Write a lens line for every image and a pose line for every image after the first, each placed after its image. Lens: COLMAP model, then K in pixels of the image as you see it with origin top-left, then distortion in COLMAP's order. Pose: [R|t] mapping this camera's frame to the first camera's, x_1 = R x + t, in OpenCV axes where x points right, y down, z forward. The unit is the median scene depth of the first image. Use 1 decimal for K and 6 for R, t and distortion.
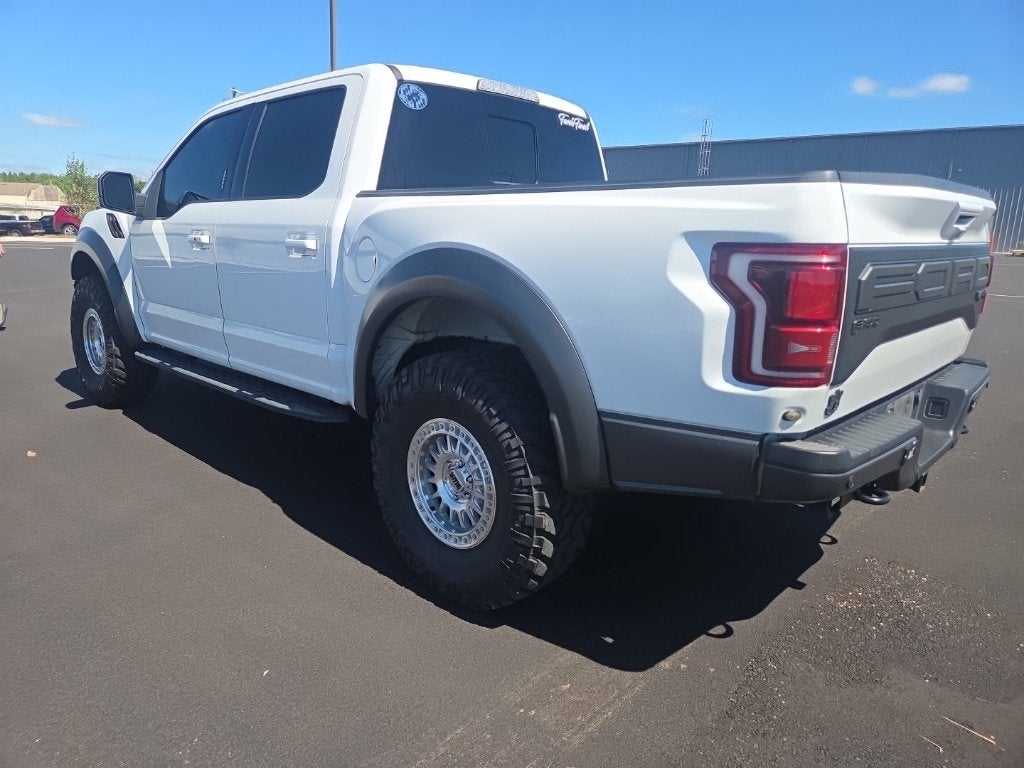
lens RADIAL K [[686.9, 0, 503.2], [0, 686.9, 382.6], [0, 0, 1]] dist [0.068435, -0.055292]
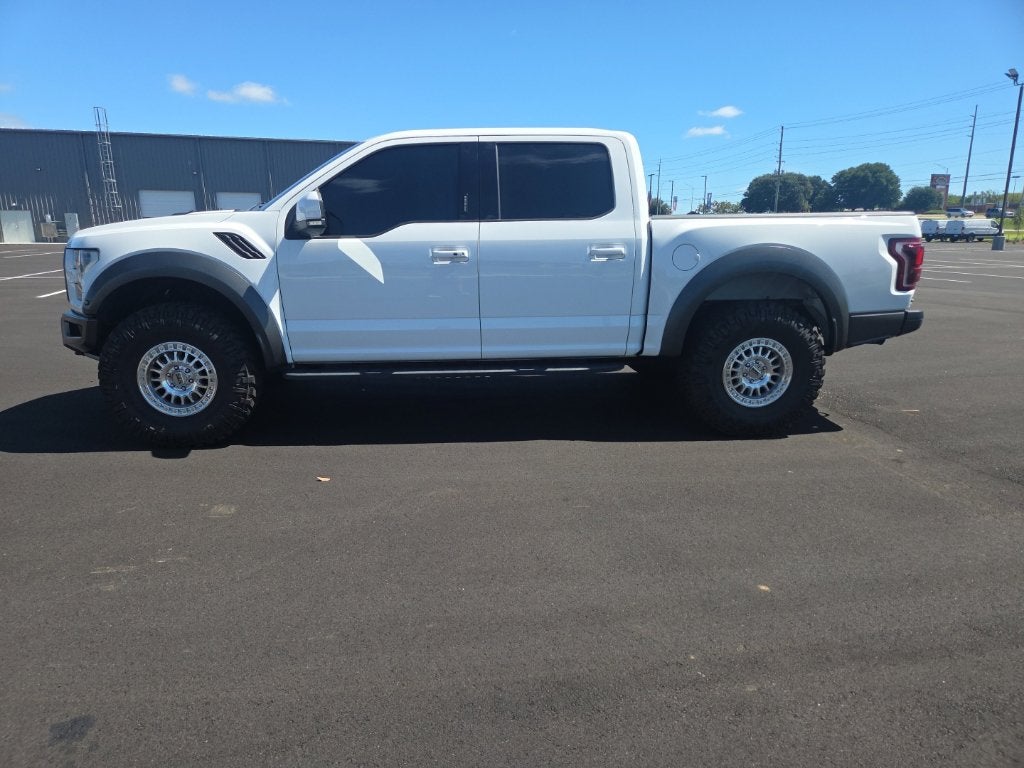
lens RADIAL K [[686.9, 0, 499.4], [0, 686.9, 391.1], [0, 0, 1]] dist [0.068435, -0.055292]
pose [[0.661754, -0.191743, 0.724787, -1.809796], [0.179808, 0.979118, 0.094856, -0.103551], [-0.727839, 0.067551, 0.682412, 0.213513]]
